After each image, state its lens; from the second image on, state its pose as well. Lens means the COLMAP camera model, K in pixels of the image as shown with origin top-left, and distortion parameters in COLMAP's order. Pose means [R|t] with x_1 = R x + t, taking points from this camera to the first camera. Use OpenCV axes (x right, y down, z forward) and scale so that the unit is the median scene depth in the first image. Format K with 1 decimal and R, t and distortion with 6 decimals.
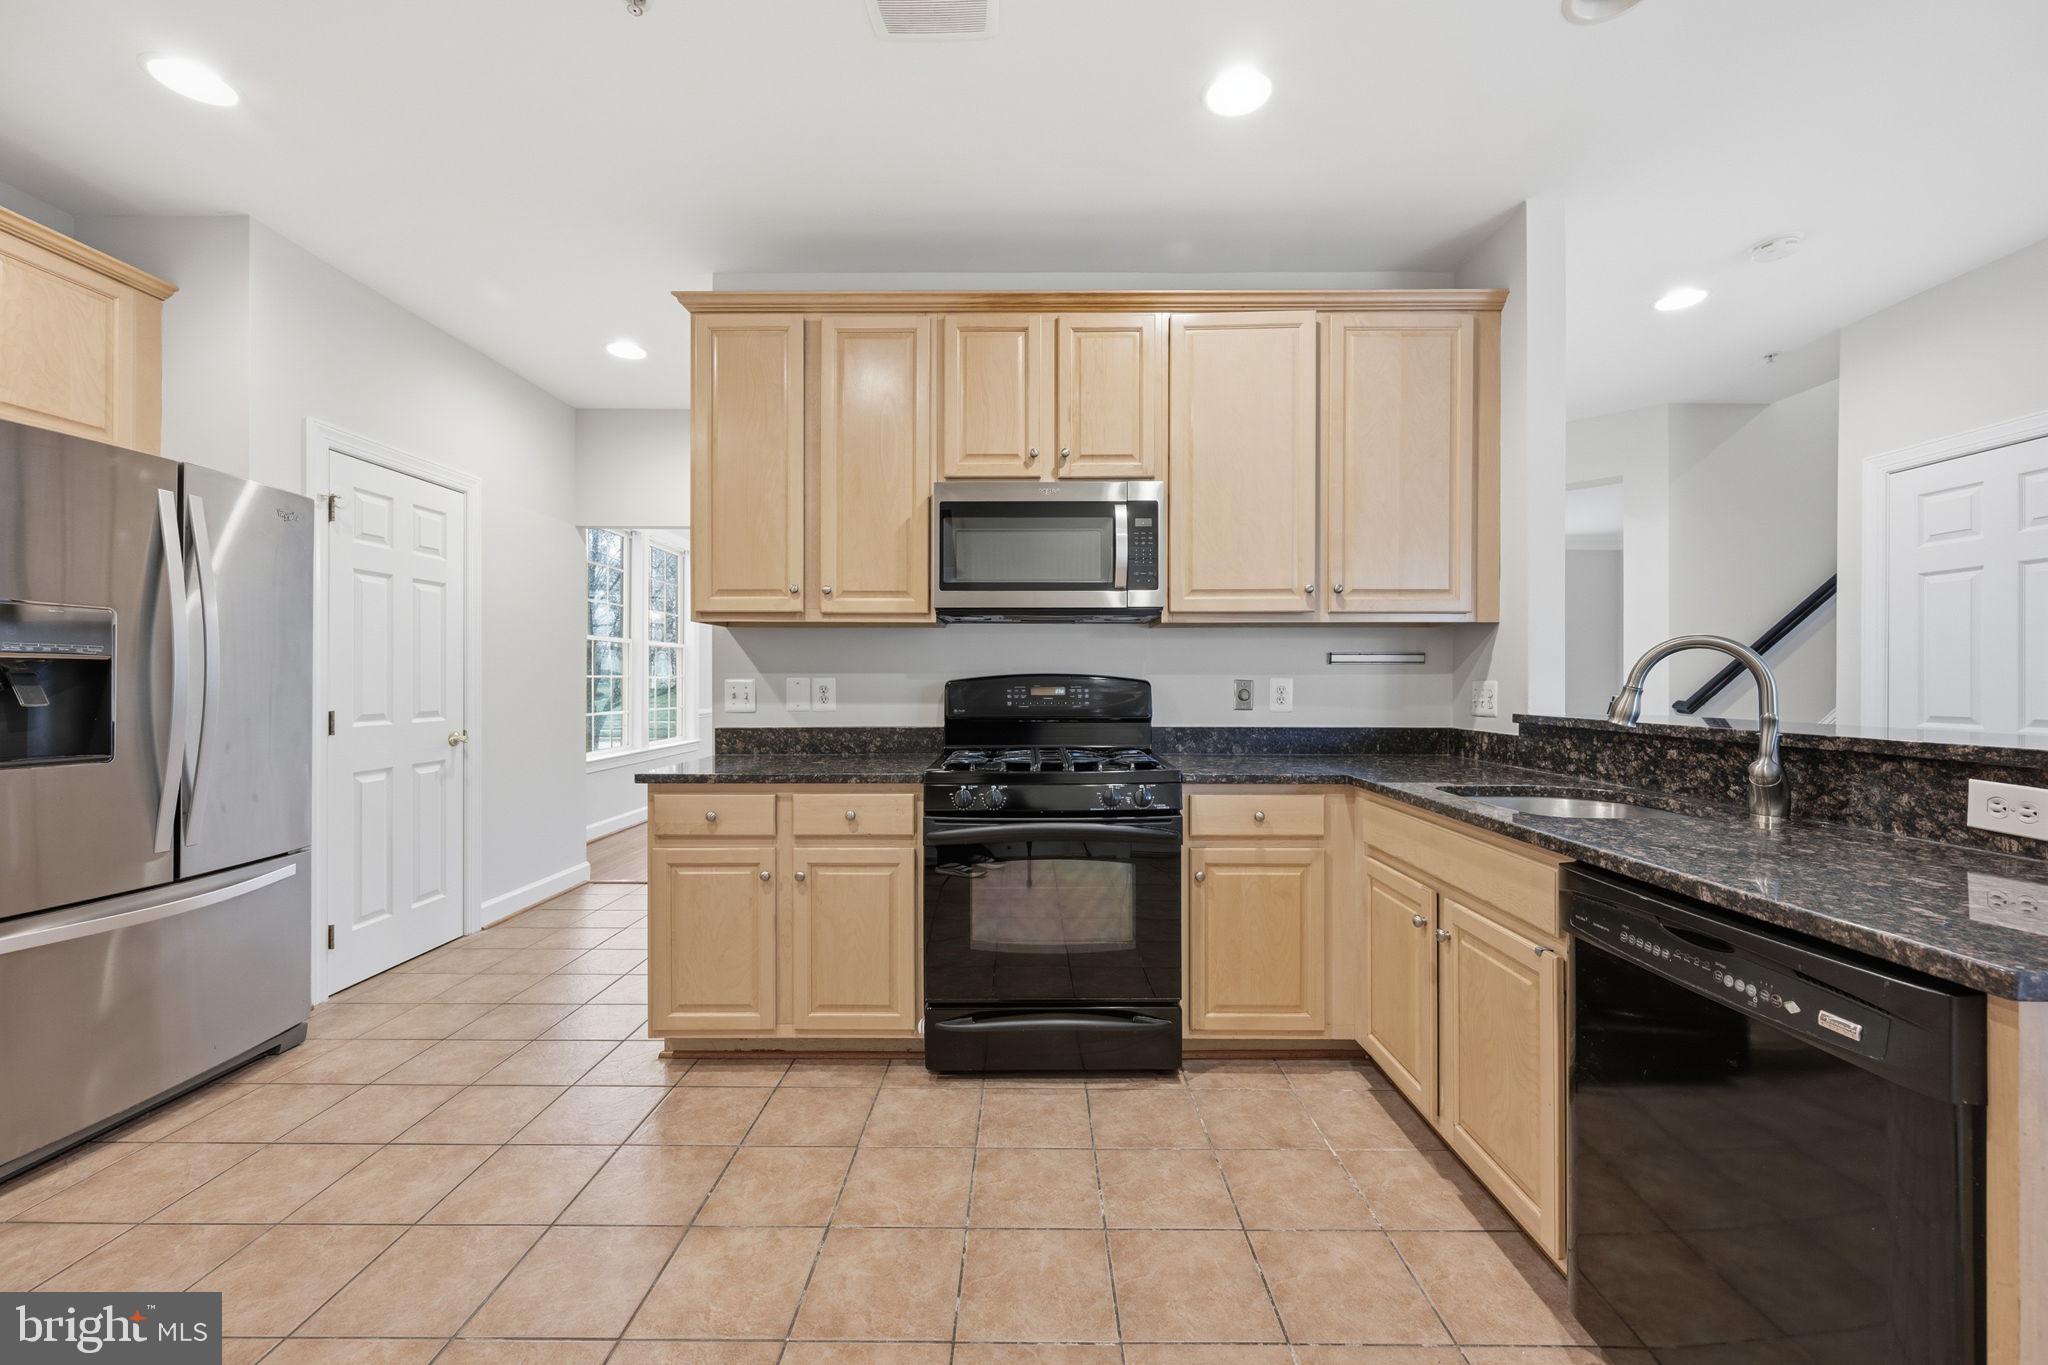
lens RADIAL K [[801.2, 0, 1026.0], [0, 801.2, 678.9], [0, 0, 1]] dist [-0.002221, -0.000106]
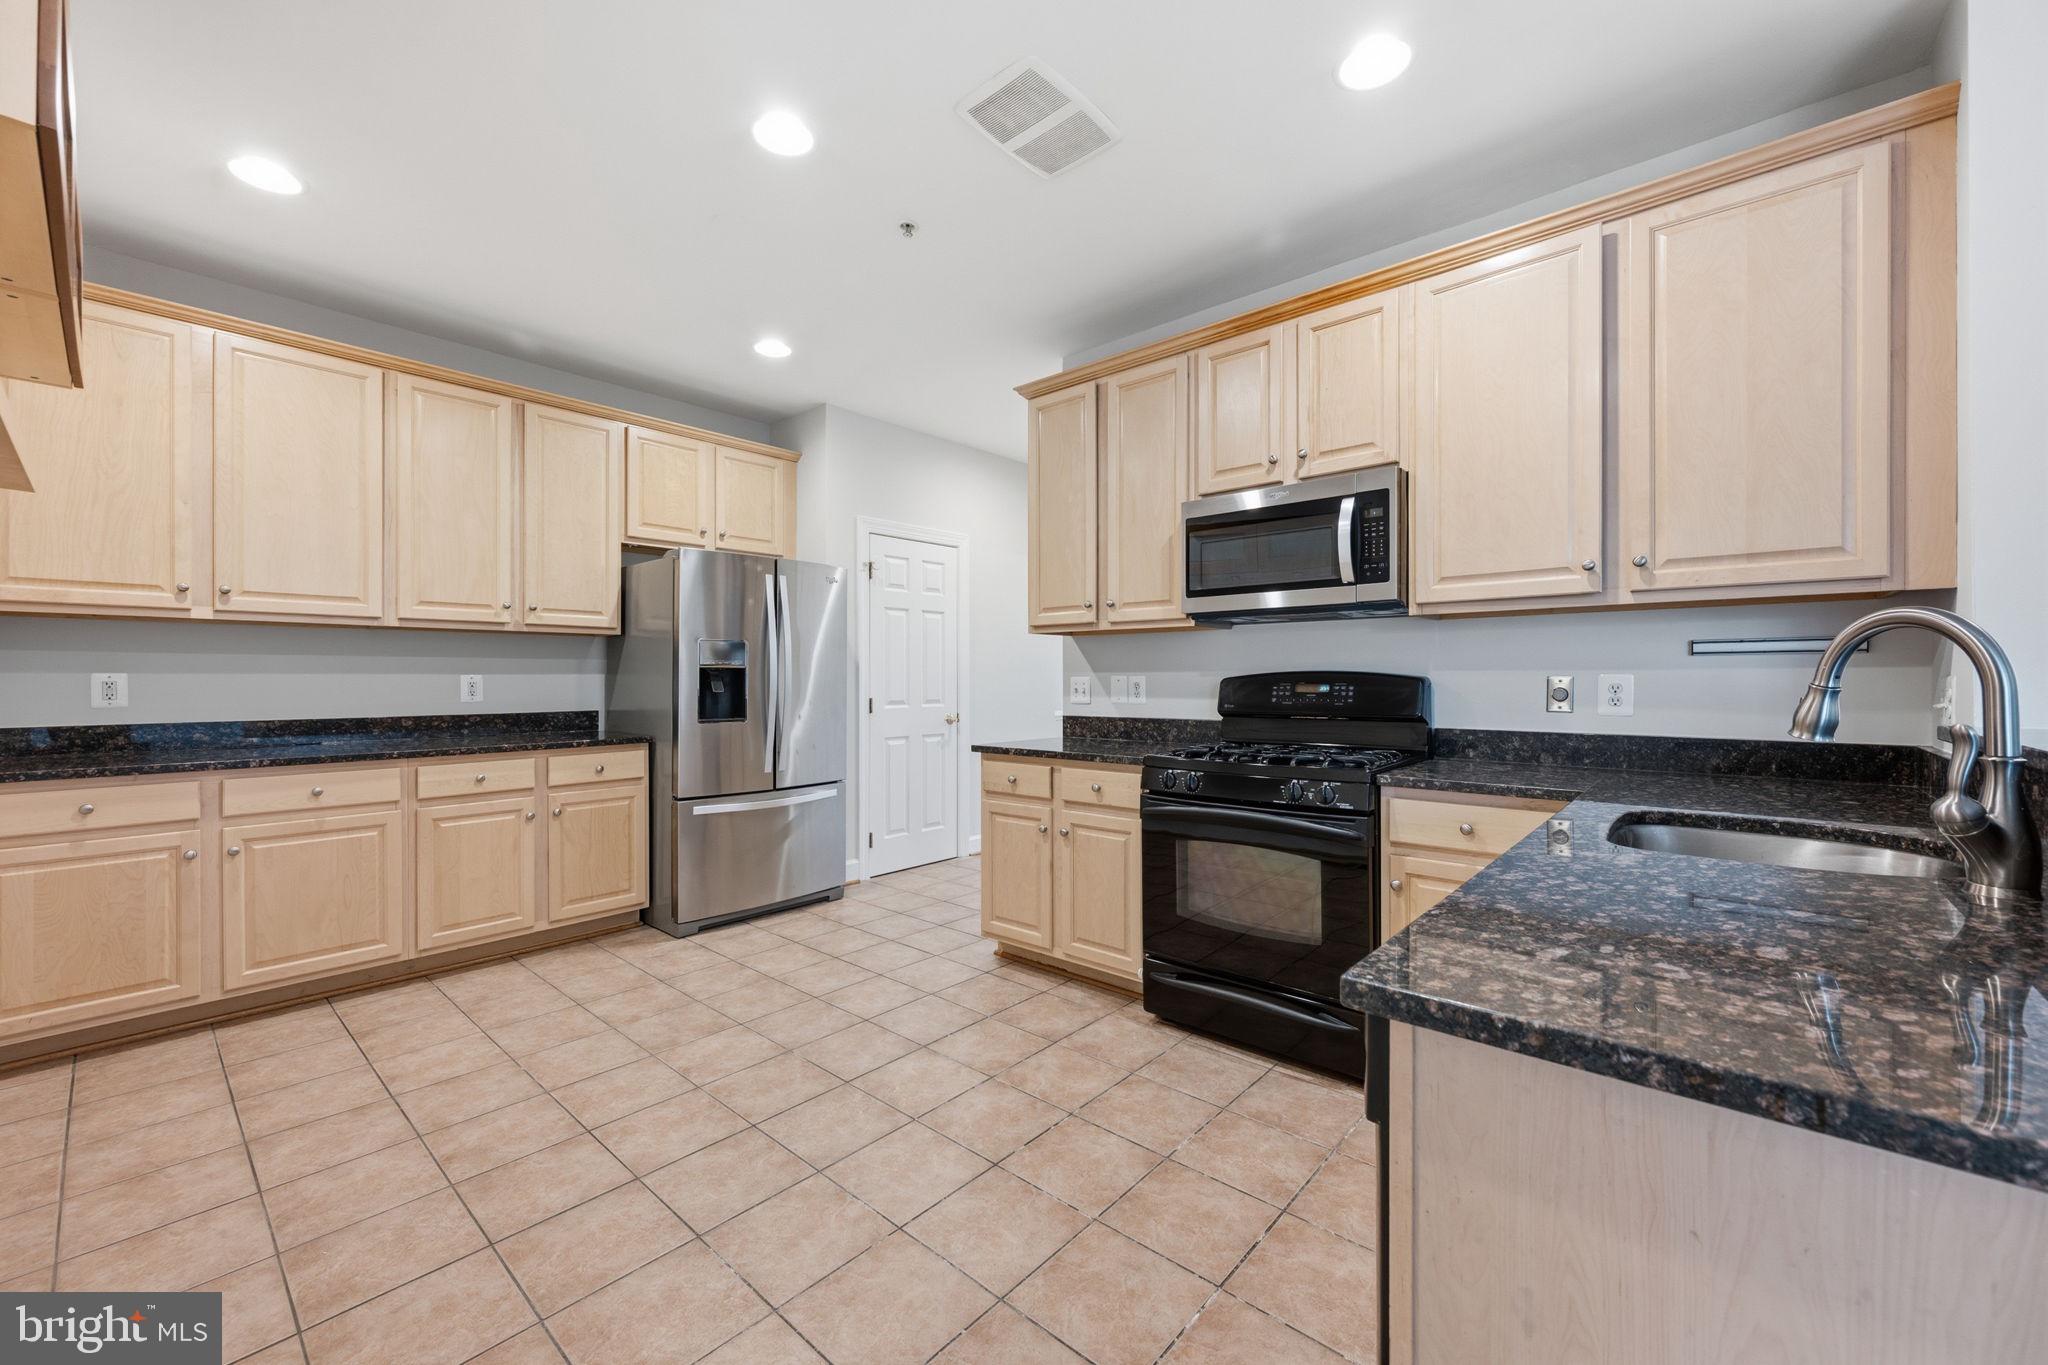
lens RADIAL K [[801.2, 0, 1026.1], [0, 801.2, 675.4], [0, 0, 1]] dist [-0.002221, -0.000106]
pose [[0.754395, -0.004276, -0.656407, 0.457743], [0.003453, 0.999991, -0.002546, 0.000577], [0.656412, -0.000346, 0.754403, 0.003082]]
